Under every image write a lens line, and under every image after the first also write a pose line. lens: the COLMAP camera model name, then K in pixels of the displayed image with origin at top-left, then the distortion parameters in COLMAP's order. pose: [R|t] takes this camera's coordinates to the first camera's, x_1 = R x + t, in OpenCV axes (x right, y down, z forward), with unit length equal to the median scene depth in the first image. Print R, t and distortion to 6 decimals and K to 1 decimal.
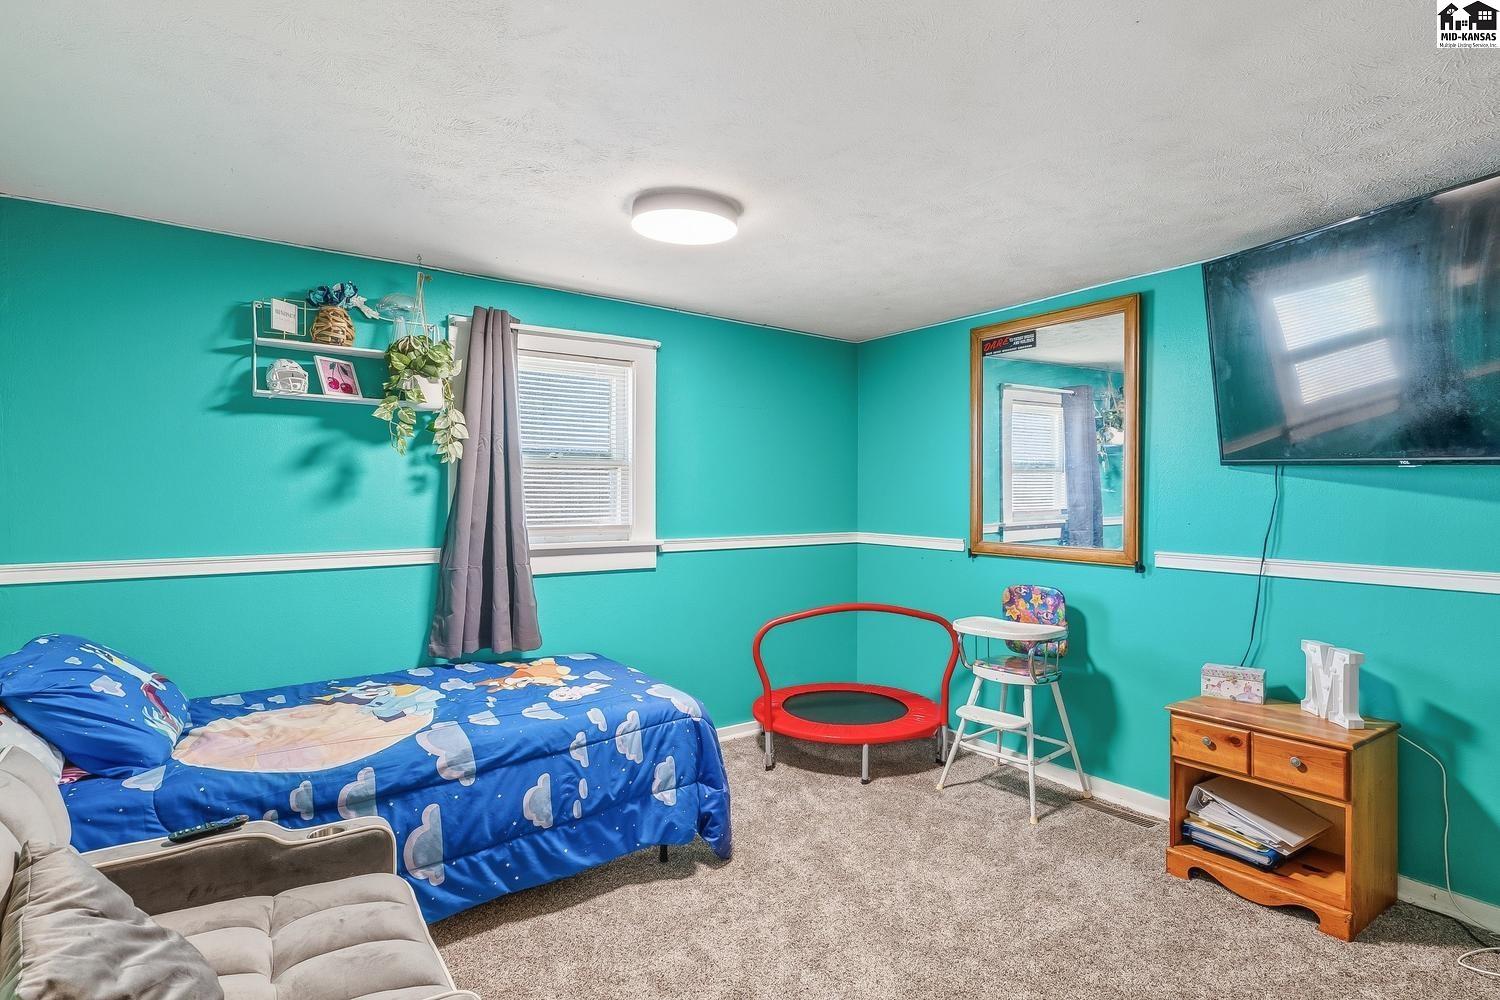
lens RADIAL K [[754.5, 0, 802.9], [0, 754.5, 499.9], [0, 0, 1]] dist [-0.012191, 0.000014]
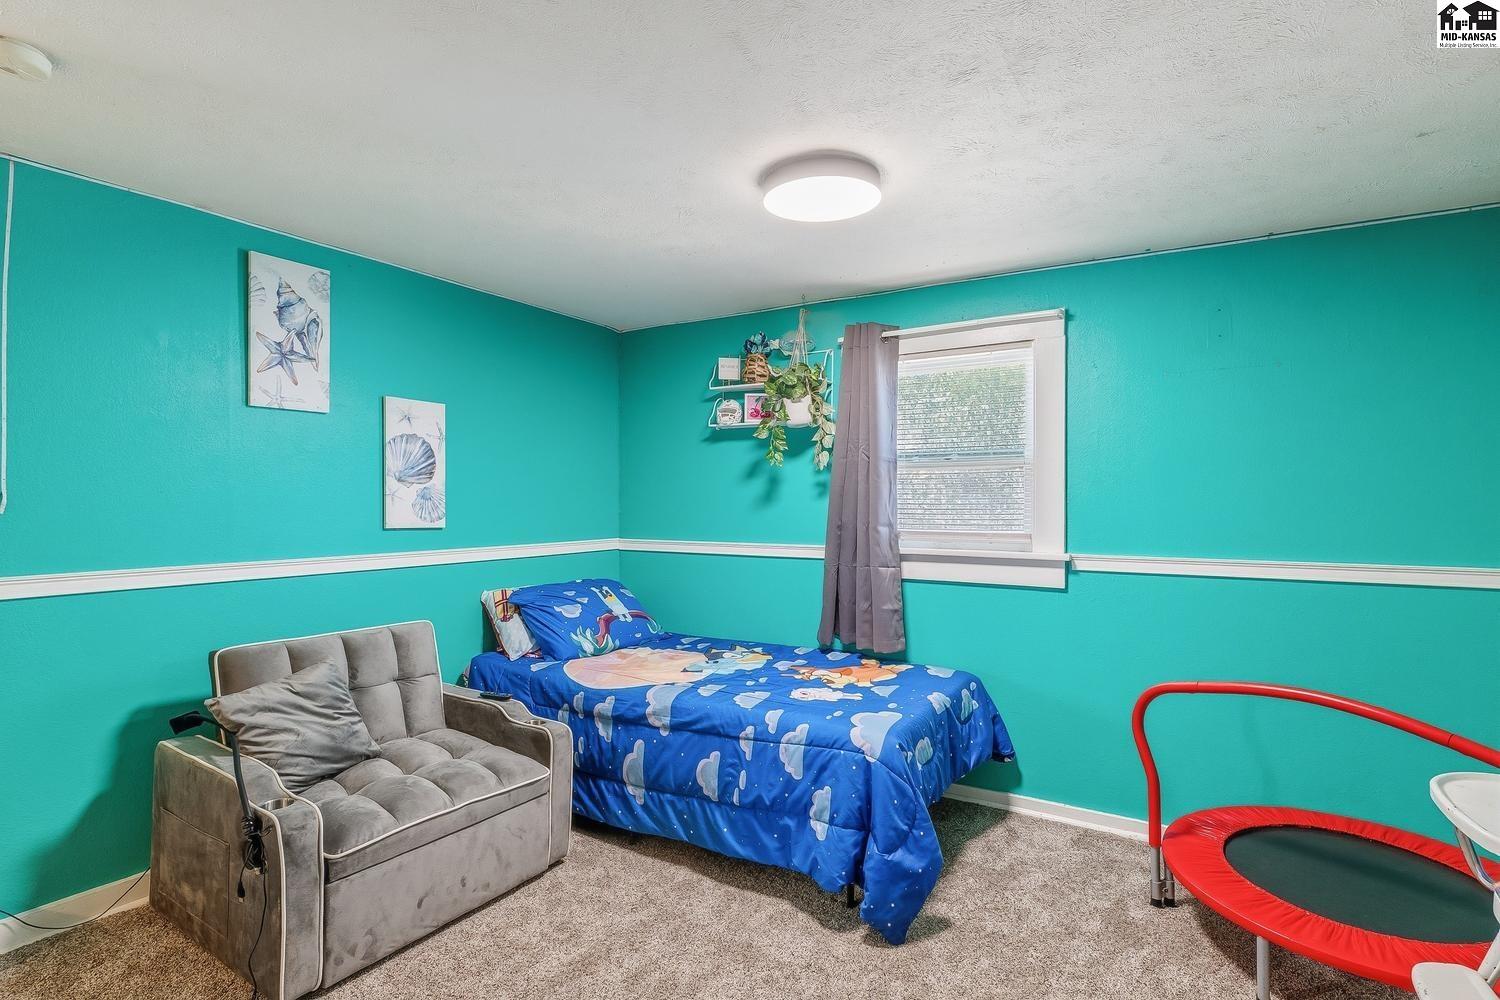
lens RADIAL K [[754.5, 0, 802.9], [0, 754.5, 499.9], [0, 0, 1]] dist [-0.012191, 0.000014]
pose [[0.366331, -0.002846, -0.930480, 0.684546], [-0.006378, 0.999964, -0.005570, 0.001972], [0.930463, 0.007975, 0.366299, 0.668250]]
